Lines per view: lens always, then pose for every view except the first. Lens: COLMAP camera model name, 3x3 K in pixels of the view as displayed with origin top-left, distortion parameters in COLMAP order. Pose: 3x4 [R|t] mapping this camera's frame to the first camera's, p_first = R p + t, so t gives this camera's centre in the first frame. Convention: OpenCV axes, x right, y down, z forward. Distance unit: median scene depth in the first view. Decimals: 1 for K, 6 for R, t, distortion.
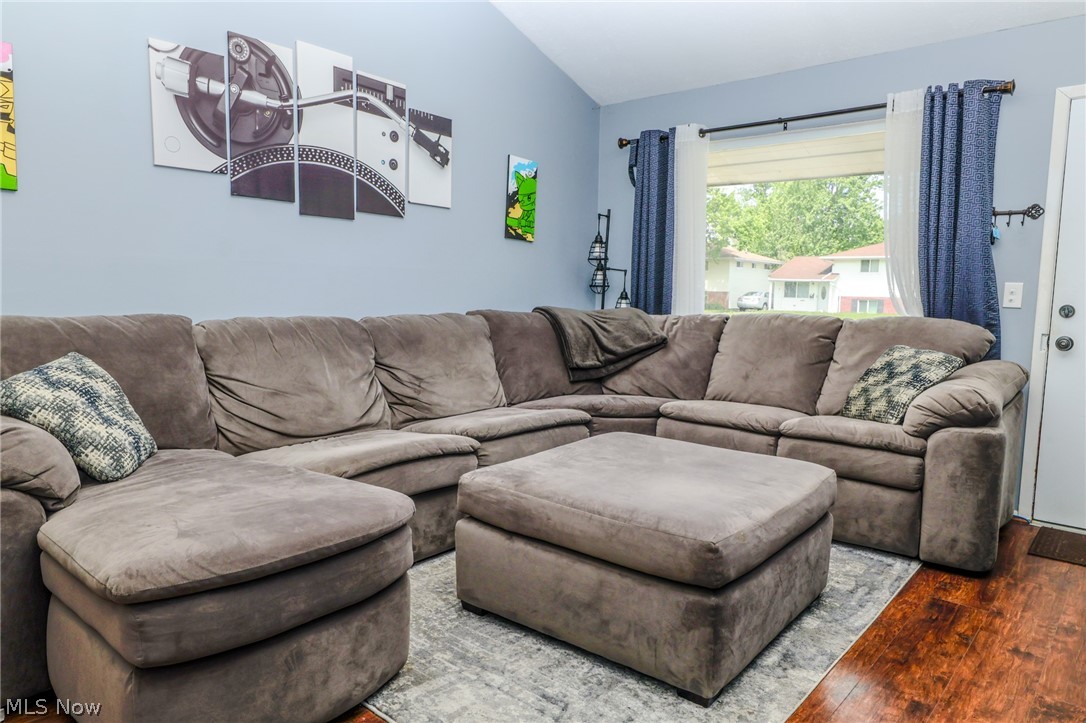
lens RADIAL K [[694.2, 0, 543.0], [0, 694.2, 361.5], [0, 0, 1]] dist [0.002186, -0.000709]
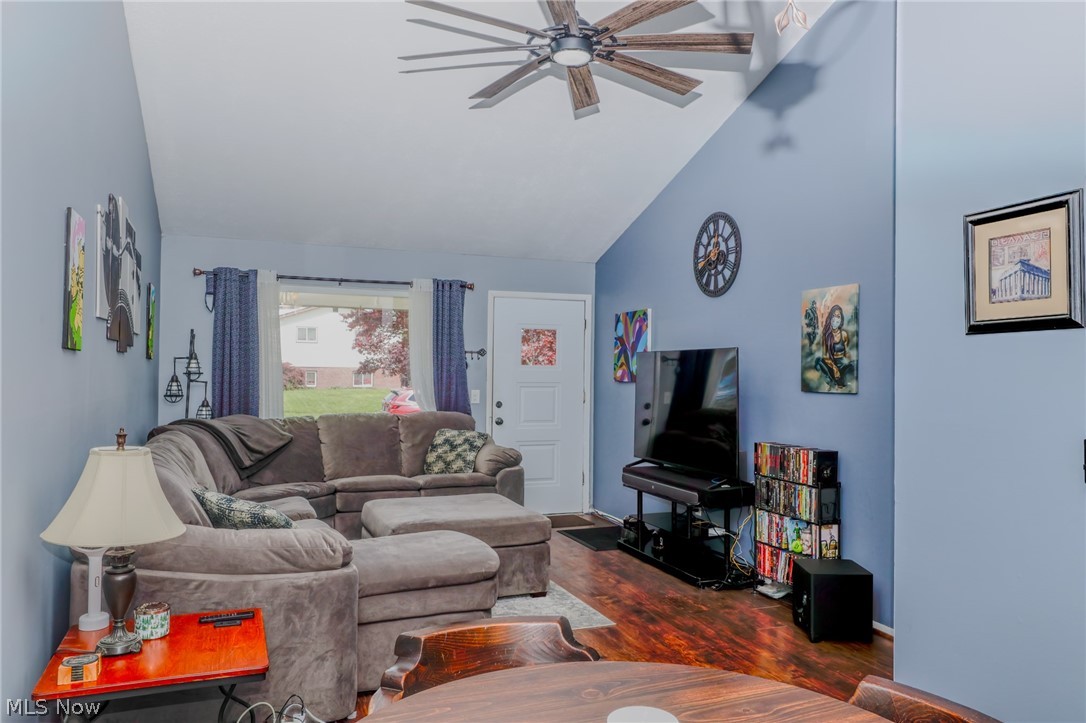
lens RADIAL K [[808.9, 0, 543.0], [0, 808.9, 361.5], [0, 0, 1]] dist [0.012062, 0.000132]
pose [[0.482688, -0.004873, 0.875779, -0.618113], [0.090732, 0.994882, -0.044471, -0.043149], [-0.871080, 0.100926, 0.480660, -0.105056]]
